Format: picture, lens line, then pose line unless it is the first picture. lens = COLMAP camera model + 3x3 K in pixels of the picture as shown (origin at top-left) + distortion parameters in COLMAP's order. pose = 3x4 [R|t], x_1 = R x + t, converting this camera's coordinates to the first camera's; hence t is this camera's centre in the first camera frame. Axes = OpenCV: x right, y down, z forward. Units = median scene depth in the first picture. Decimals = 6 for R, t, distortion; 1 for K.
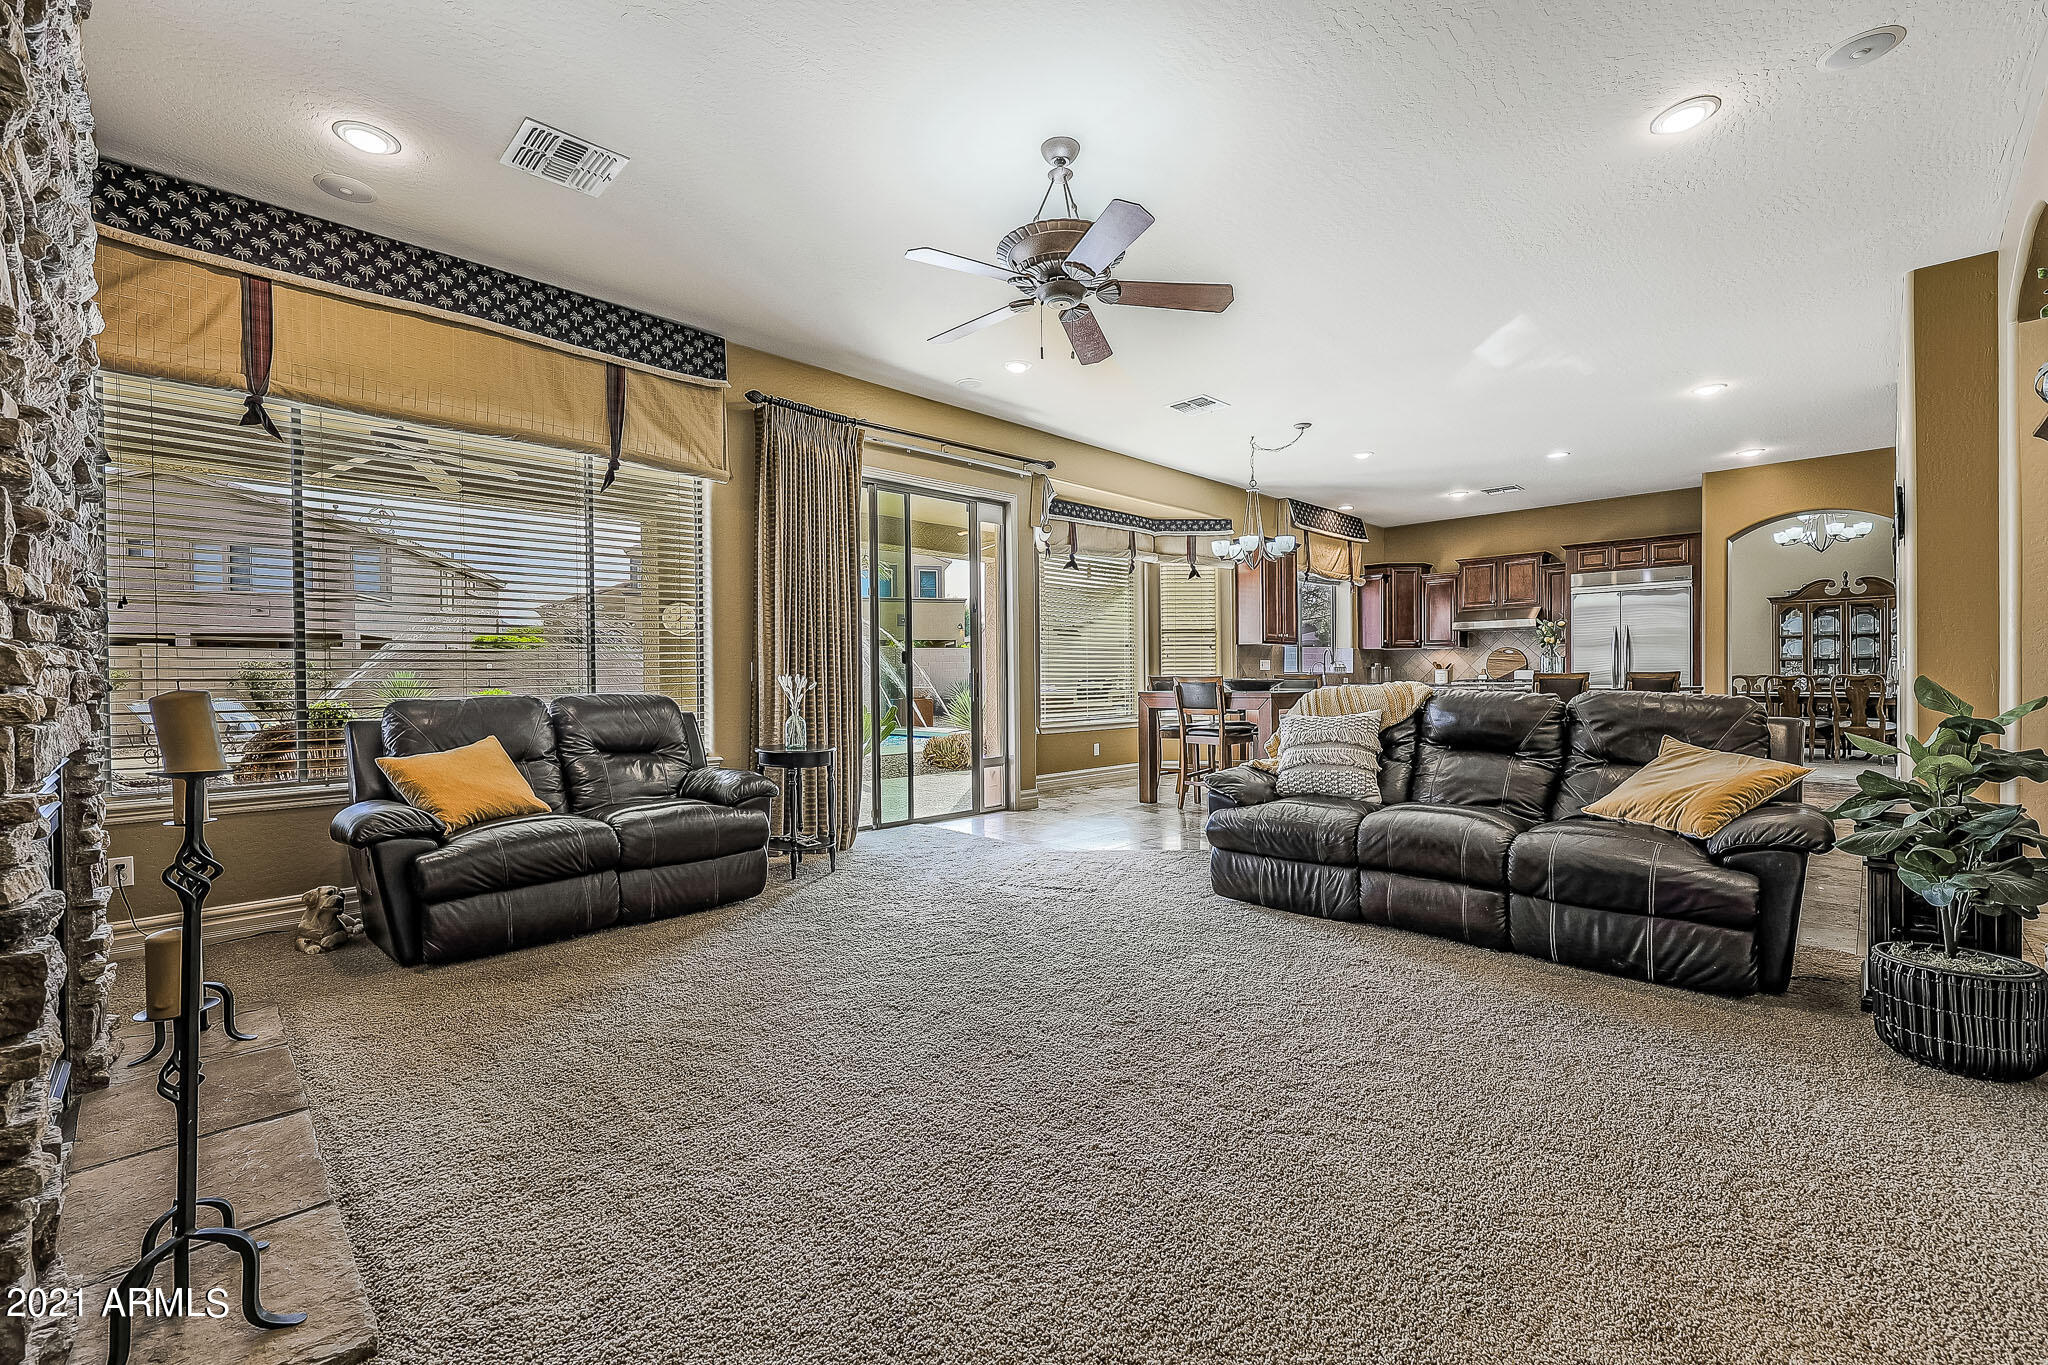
lens RADIAL K [[840.5, 0, 1020.7], [0, 840.5, 672.1], [0, 0, 1]] dist [-0.000132, -0.000568]
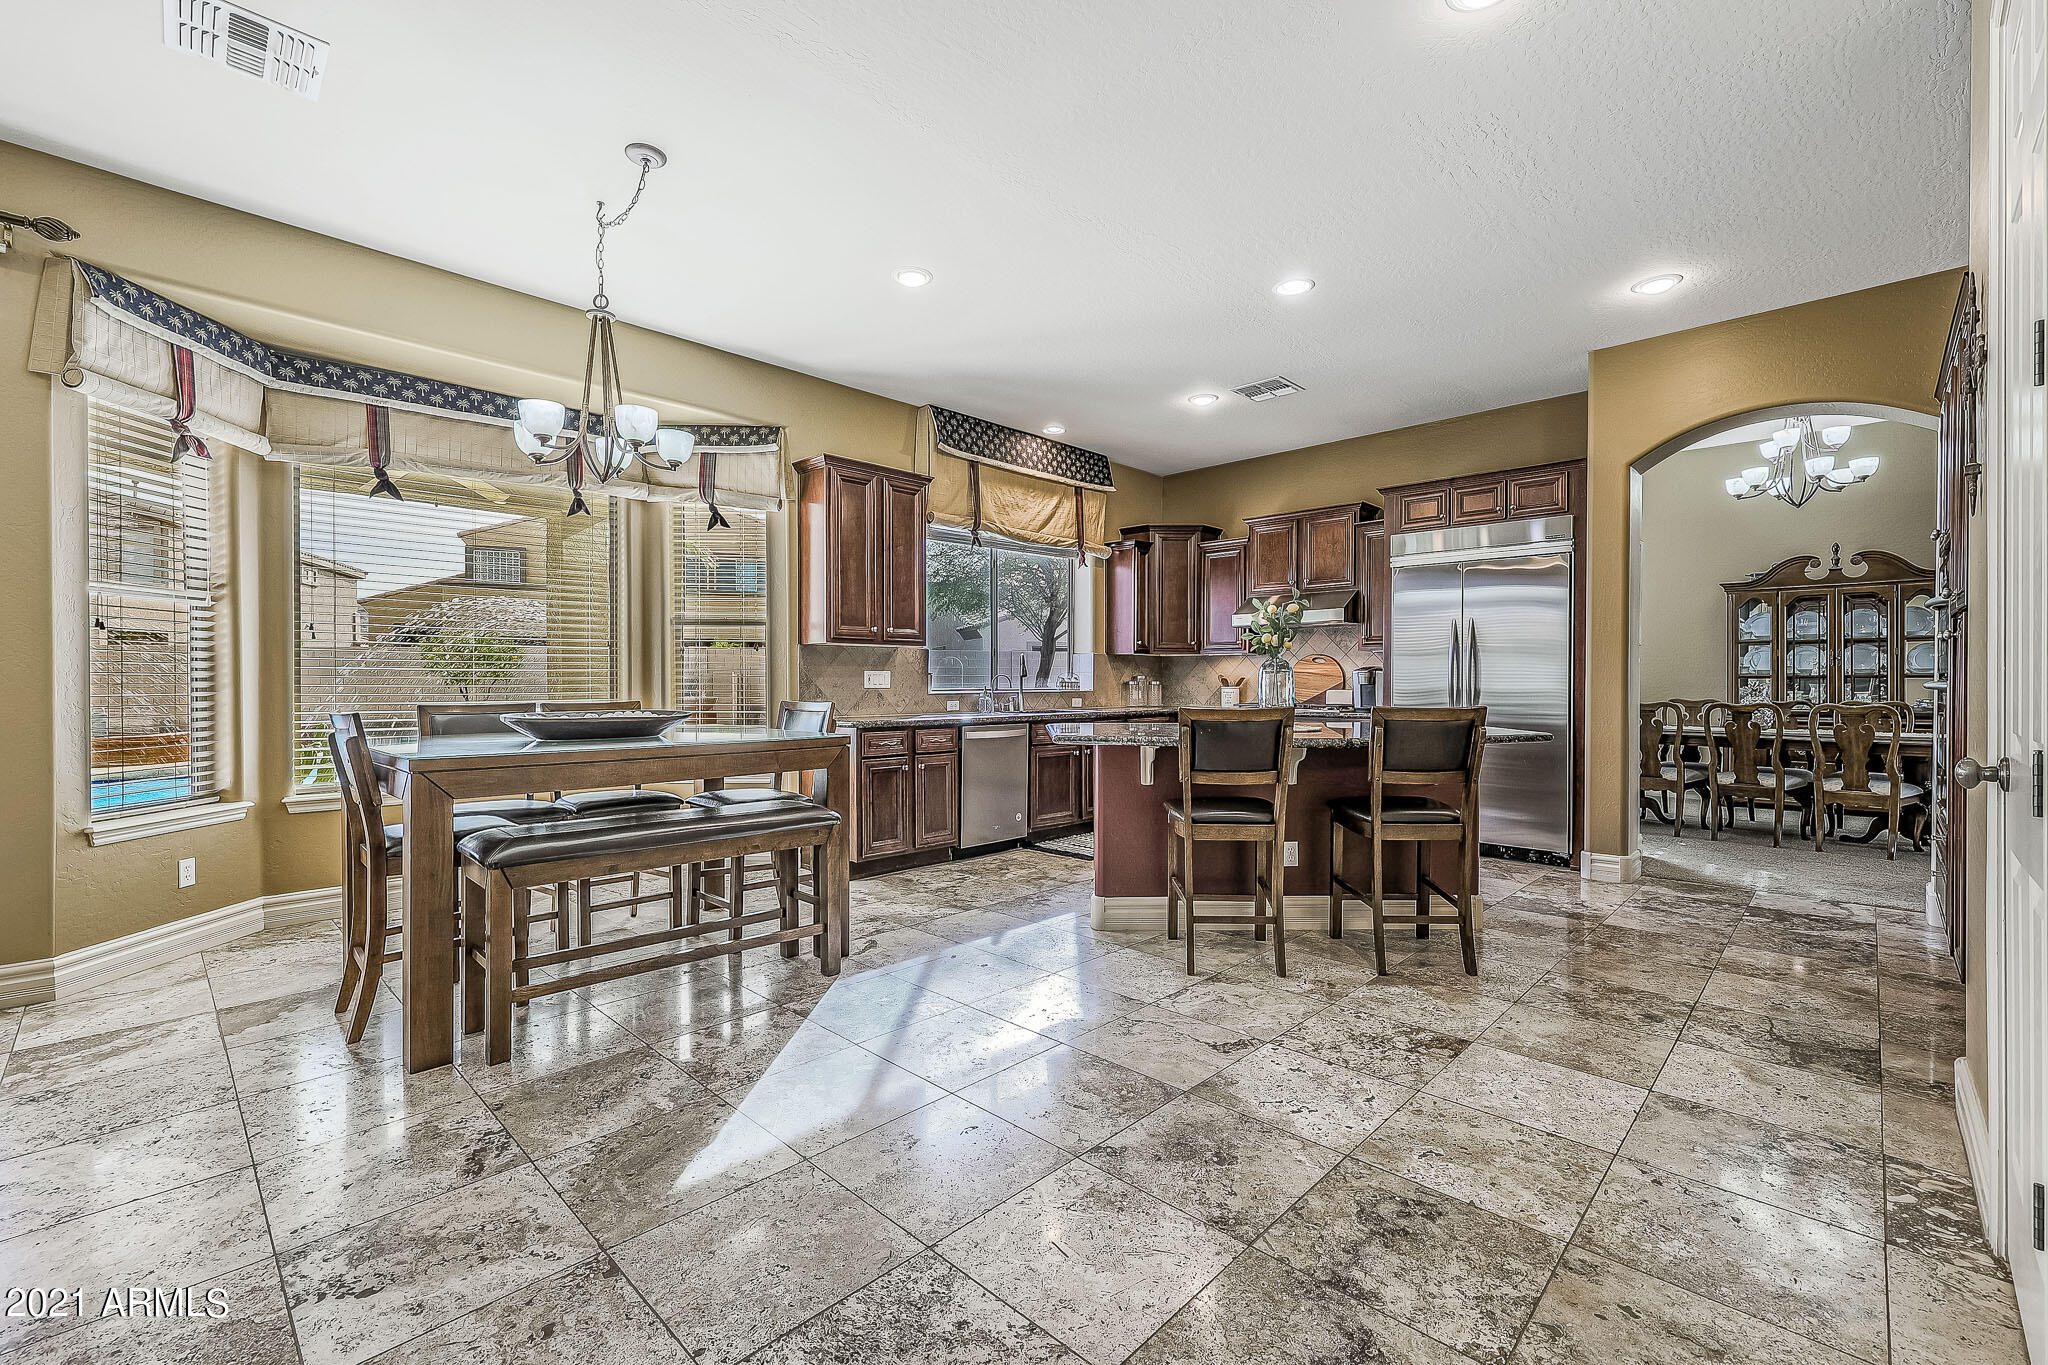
lens RADIAL K [[862.6, 0, 1014.0], [0, 862.6, 672.8], [0, 0, 1]] dist [0.002395, 0.000700]
pose [[0.999839, 0.009865, 0.014962, 0.346628], [-0.009841, 0.999950, -0.001627, -0.011971], [-0.014978, 0.001480, 0.999887, 0.350369]]
